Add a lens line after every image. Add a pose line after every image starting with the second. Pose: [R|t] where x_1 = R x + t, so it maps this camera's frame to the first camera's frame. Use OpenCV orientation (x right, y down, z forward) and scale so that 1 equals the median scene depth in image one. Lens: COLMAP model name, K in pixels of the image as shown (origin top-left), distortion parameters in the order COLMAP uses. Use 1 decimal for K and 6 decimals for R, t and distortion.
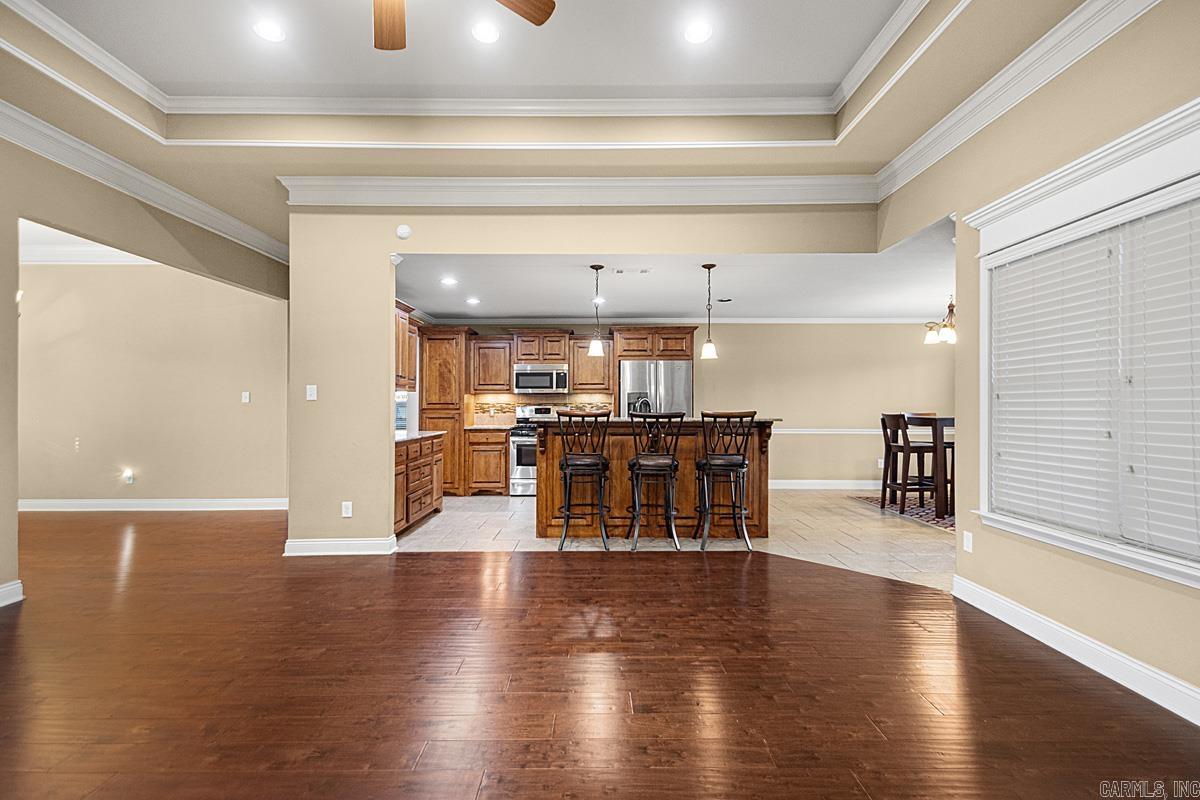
lens RADIAL K [[556.7, 0, 600.0], [0, 556.7, 400.0], [0, 0, 1]] dist [0.011804, -0.000259]
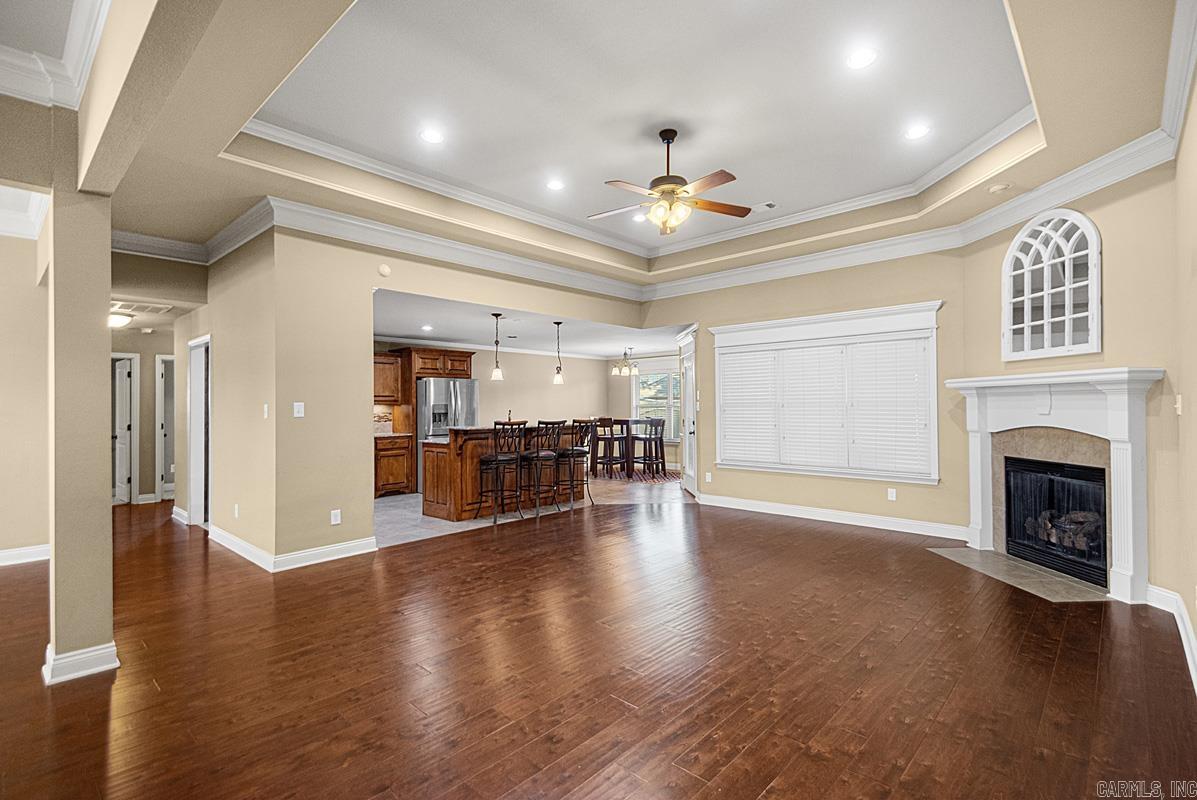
lens RADIAL K [[557.8, 0, 616.2], [0, 557.8, 399.4], [0, 0, 1]] dist [0.016564, -0.000570]
pose [[0.668124, 0.004975, 0.744033, -0.819564], [0.000703, 0.999973, -0.007318, -0.022376], [-0.744050, 0.005412, 0.668102, -0.124359]]
